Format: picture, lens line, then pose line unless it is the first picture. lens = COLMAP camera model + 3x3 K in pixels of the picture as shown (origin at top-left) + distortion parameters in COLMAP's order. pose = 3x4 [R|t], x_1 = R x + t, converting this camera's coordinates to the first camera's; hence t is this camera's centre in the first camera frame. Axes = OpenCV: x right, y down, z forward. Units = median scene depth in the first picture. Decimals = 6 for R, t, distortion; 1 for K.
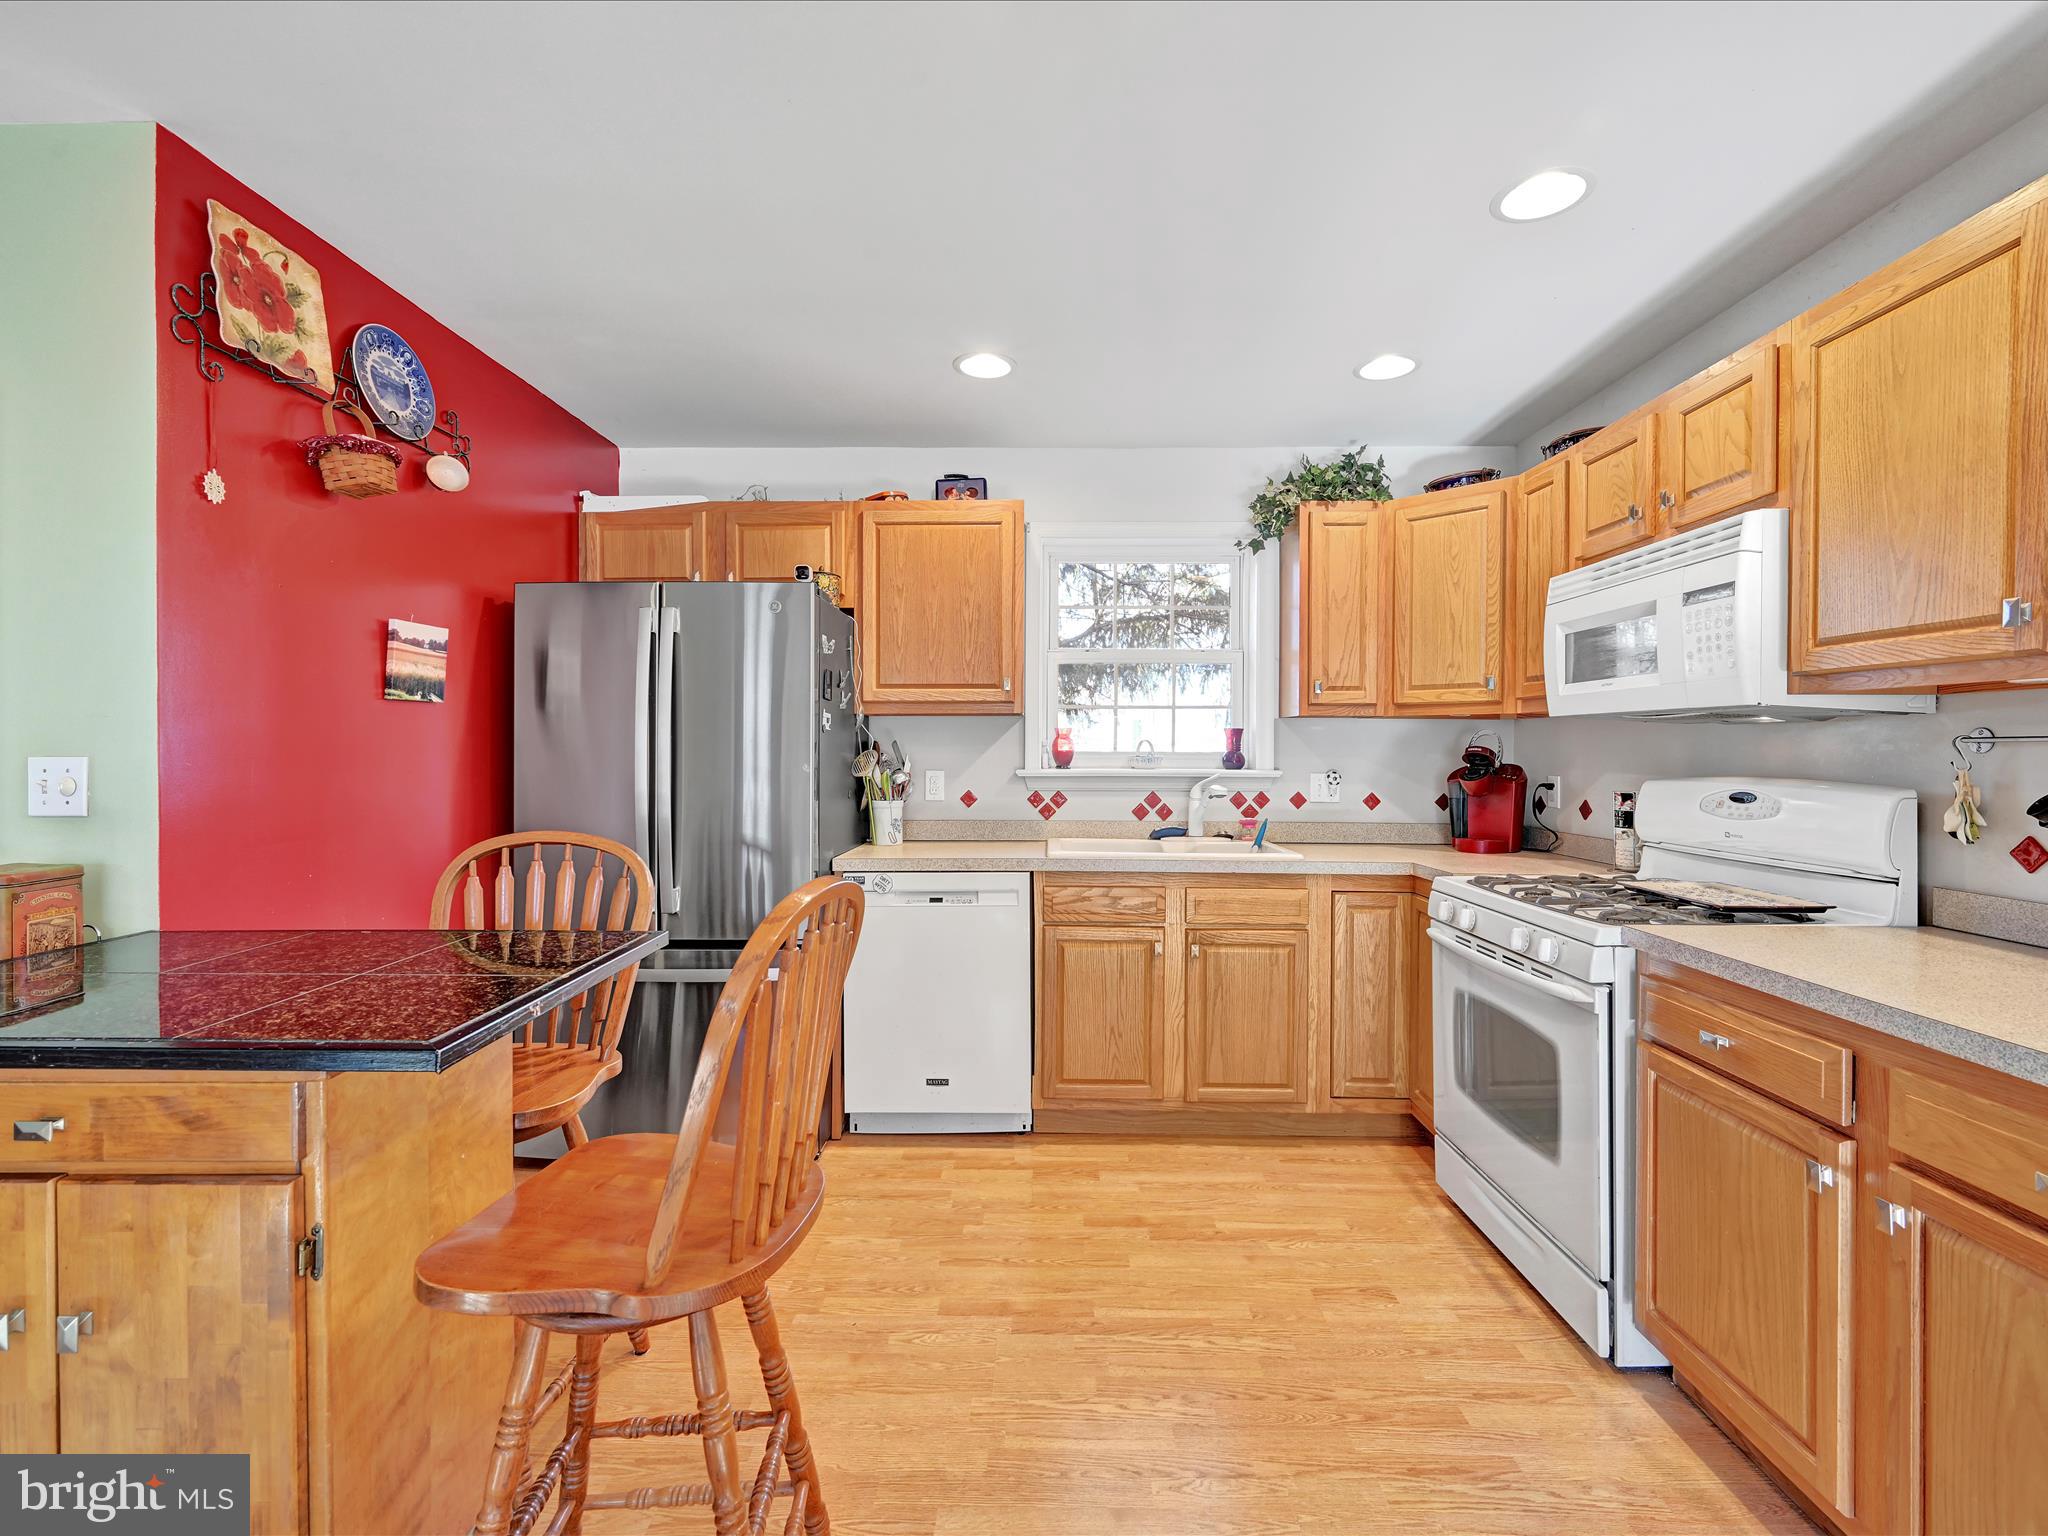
lens RADIAL K [[914.8, 0, 1019.9], [0, 914.8, 760.0], [0, 0, 1]] dist [-0.000329, 0.000325]
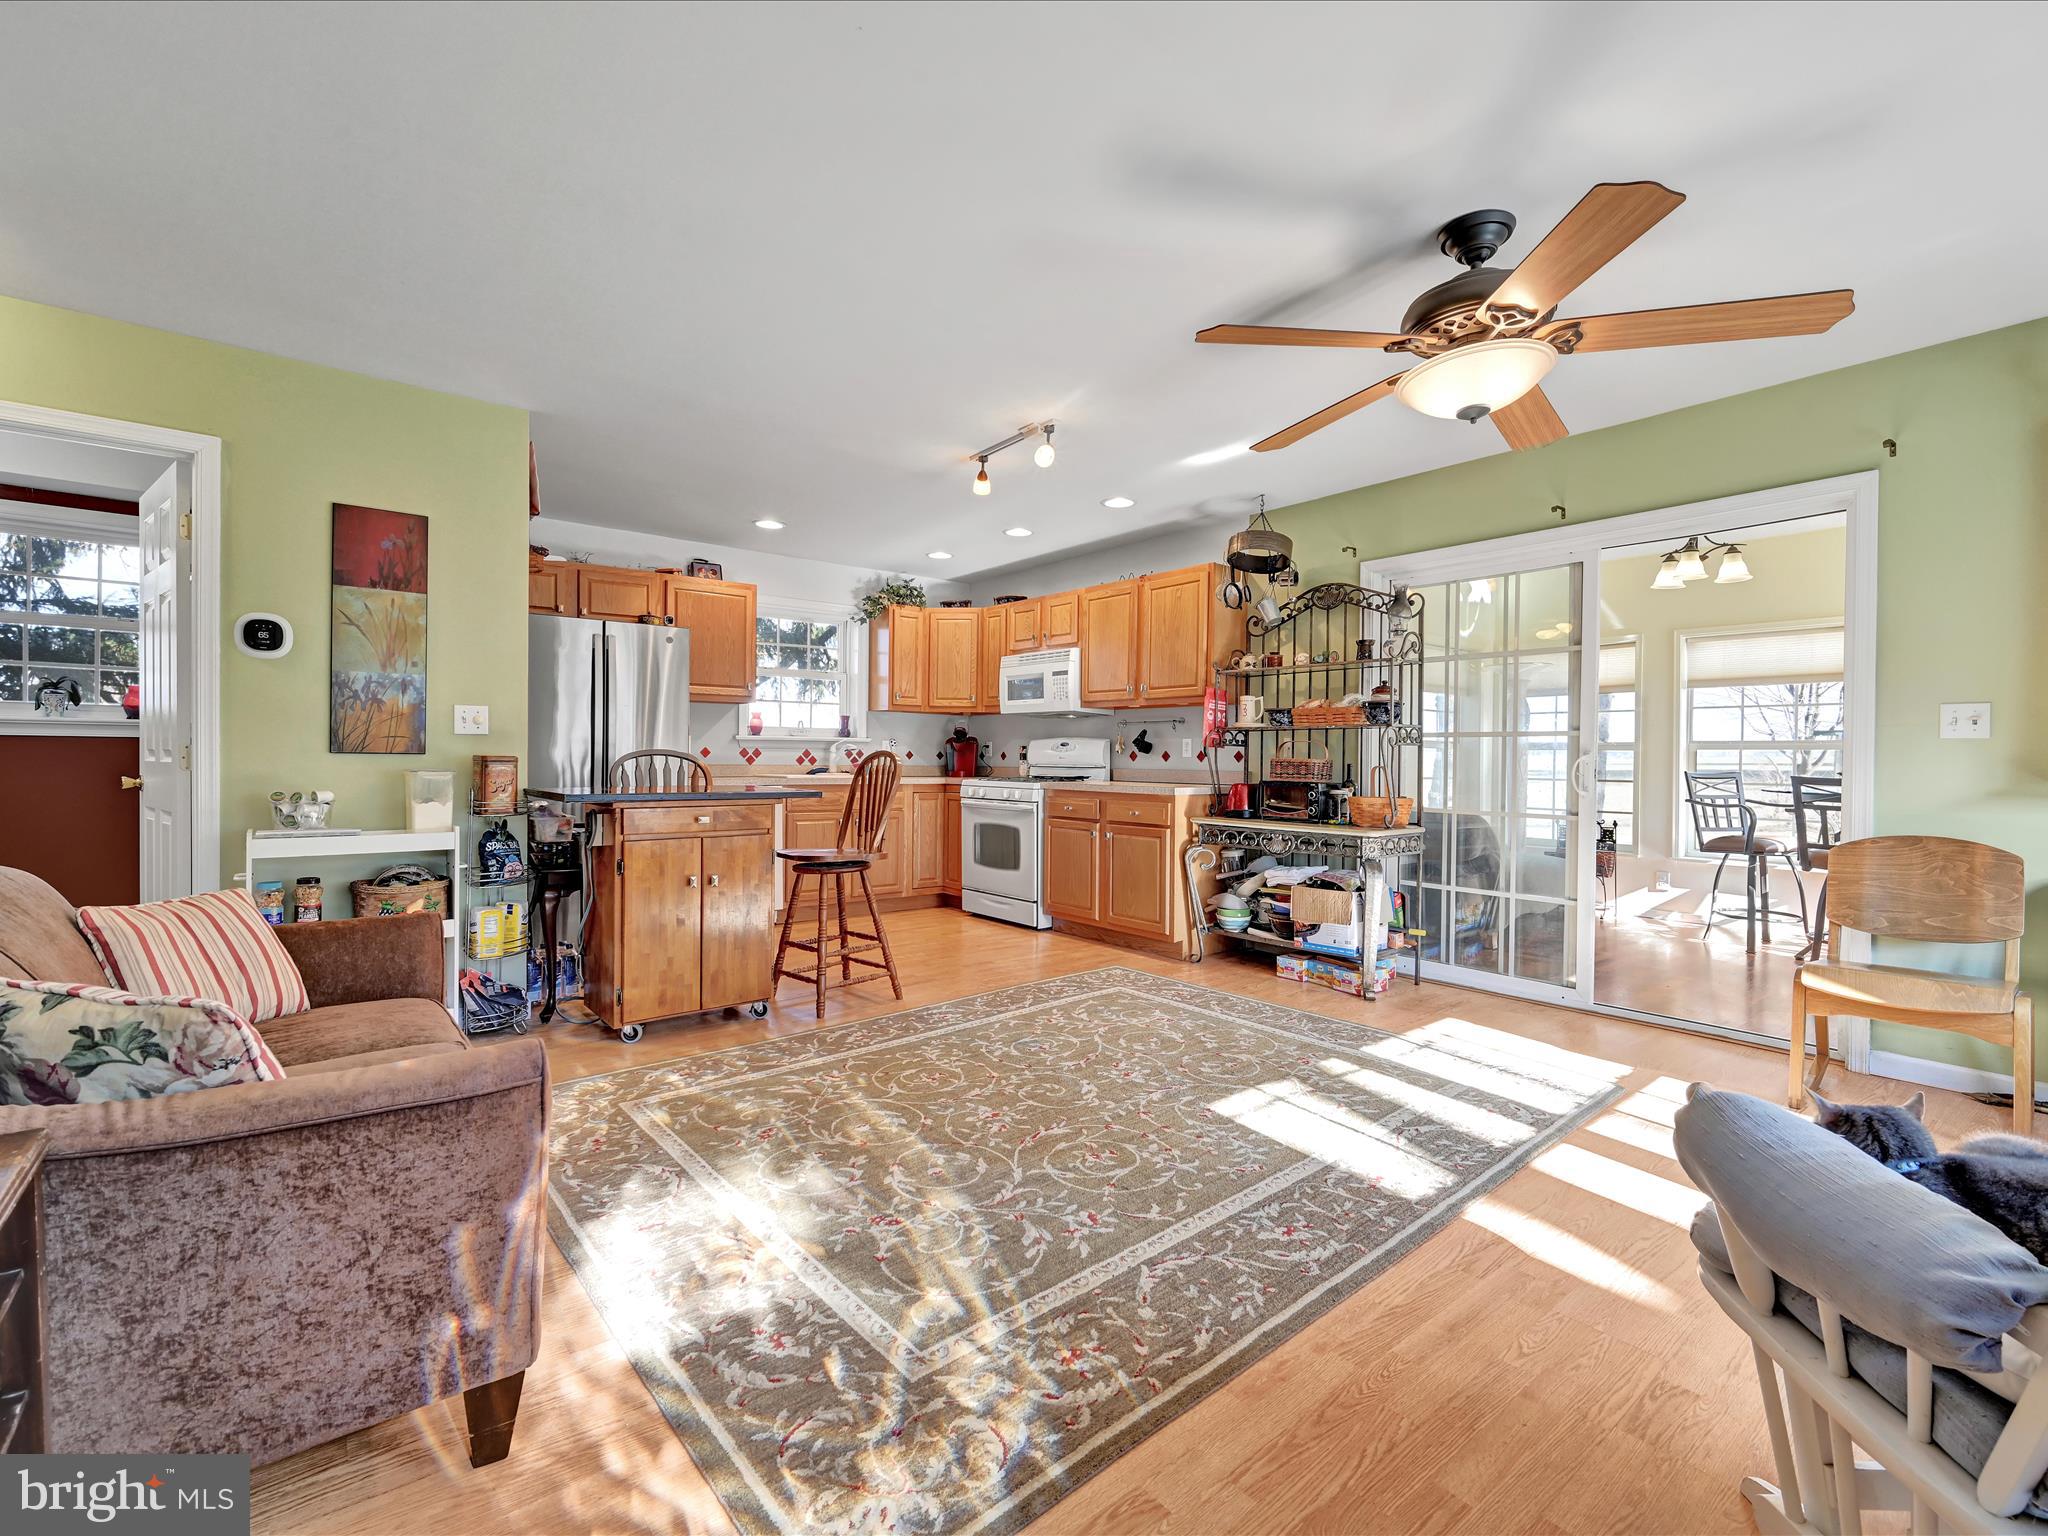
lens RADIAL K [[914.8, 0, 1019.9], [0, 914.8, 760.0], [0, 0, 1]] dist [-0.000329, 0.000325]
pose [[0.771079, 0.002852, 0.636733, -0.827181], [-0.002132, 0.999996, -0.001897, 0.071257], [-0.636735, 0.000105, 0.771082, -0.807075]]
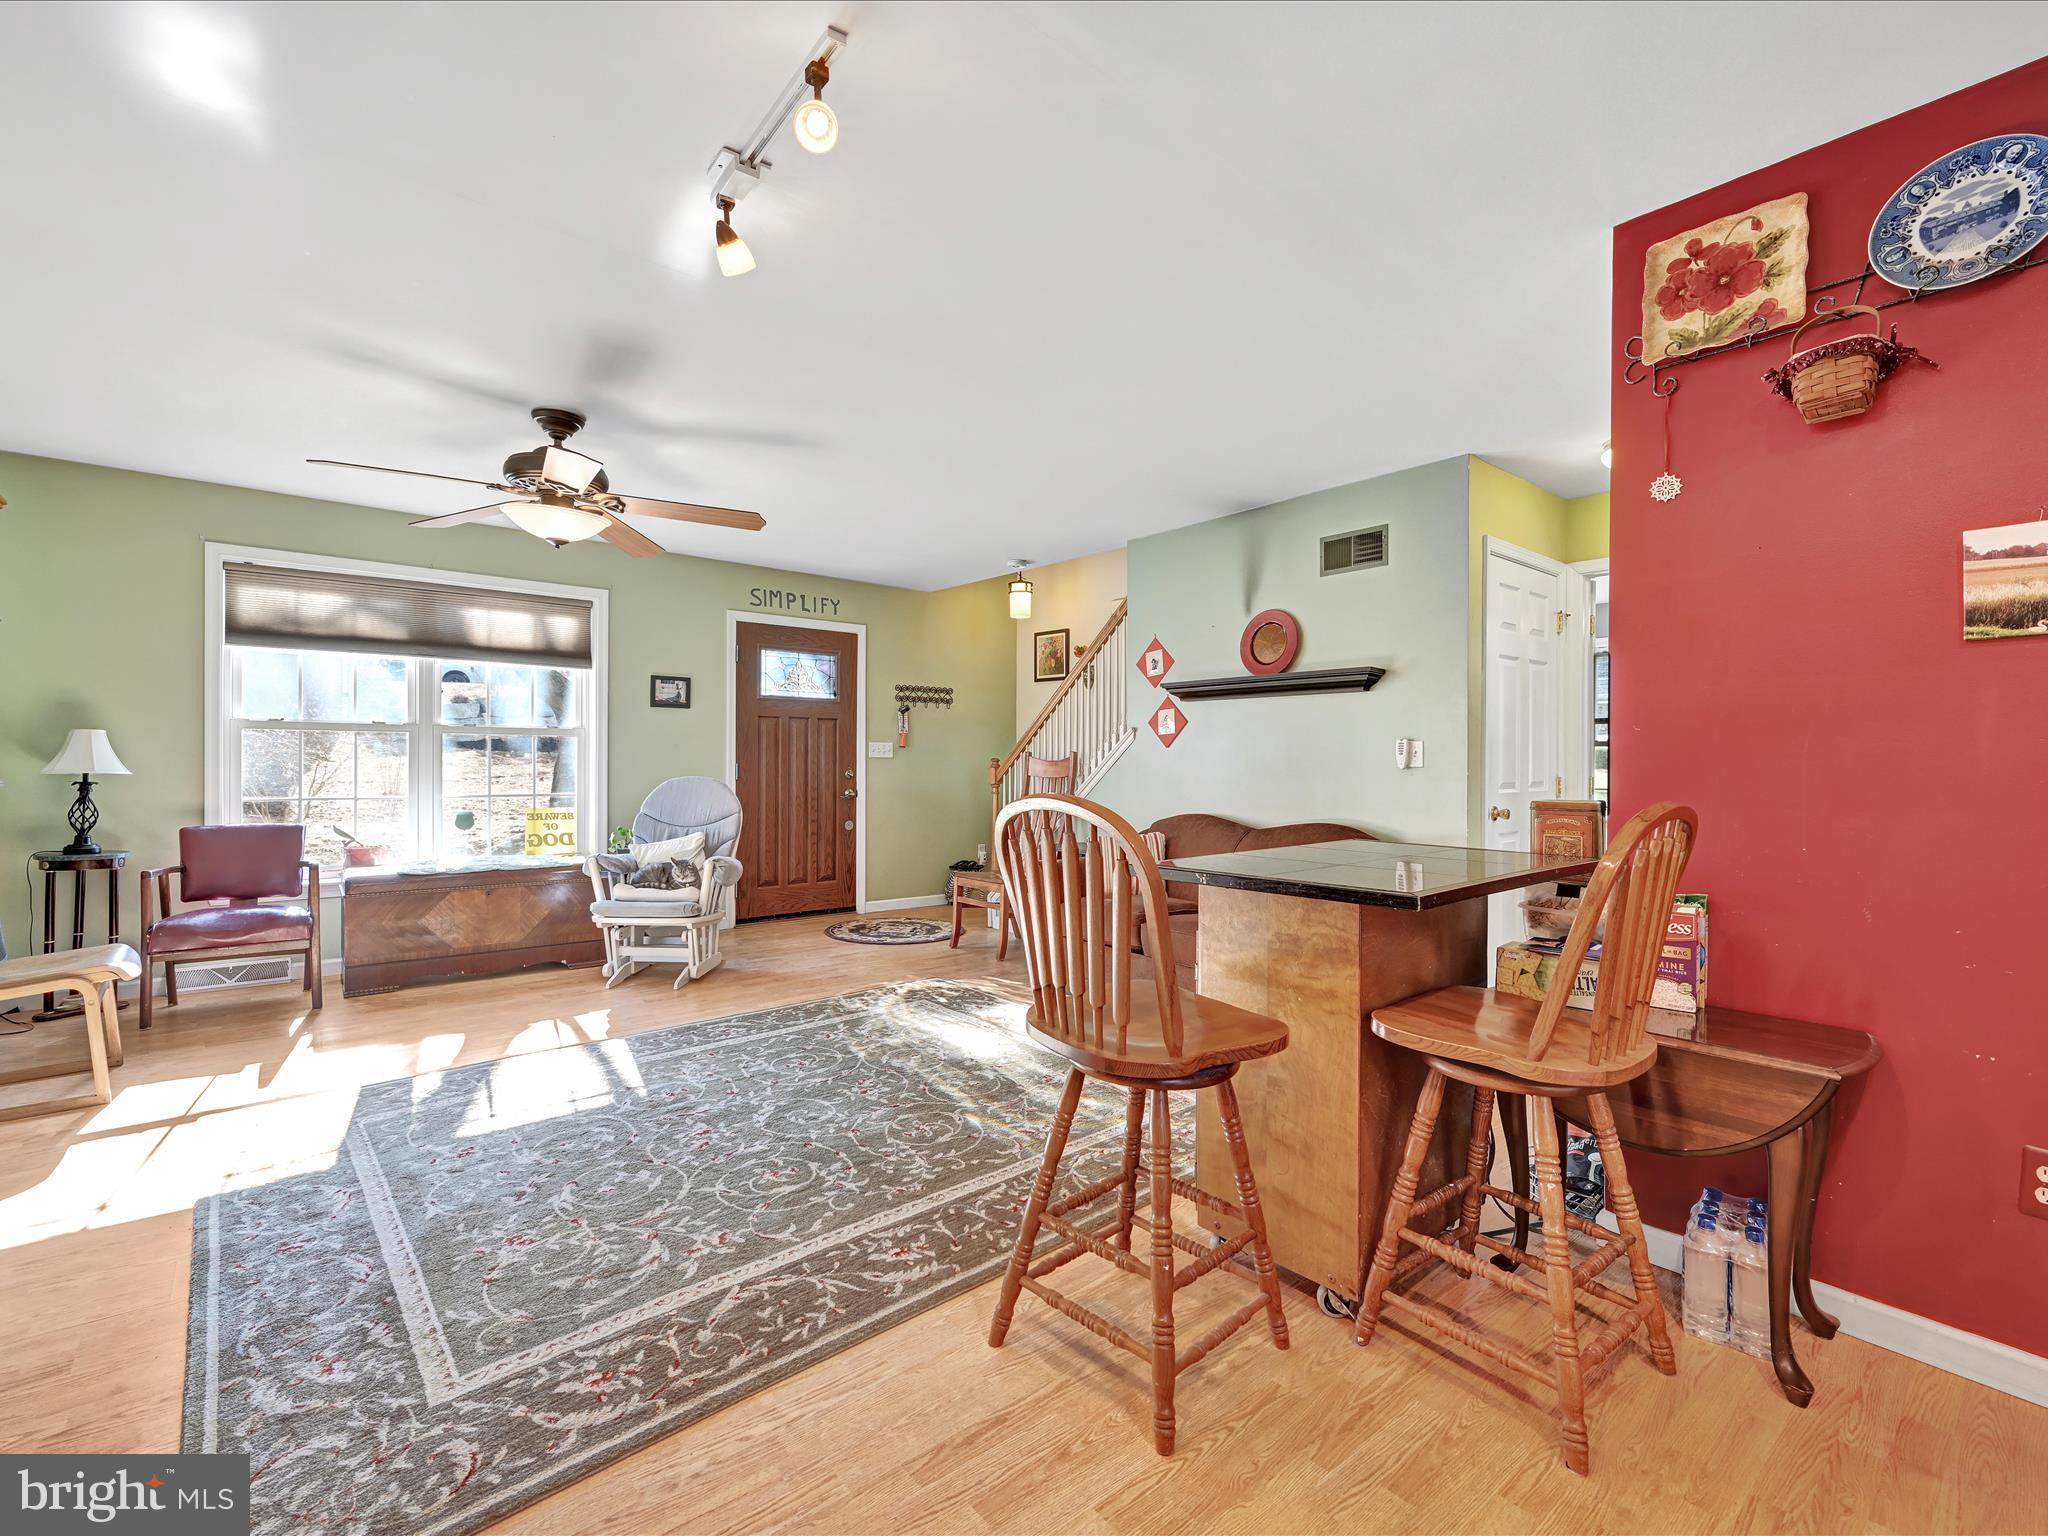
lens RADIAL K [[905.1, 0, 1034.3], [0, 905.1, 769.3], [0, 0, 1]] dist [0.000615, 0.000290]
pose [[-0.746735, 0.000277, -0.665122, 0.292555], [-0.014631, 0.999751, 0.016843, 0.029862], [0.664961, 0.022309, -0.746545, 0.827487]]
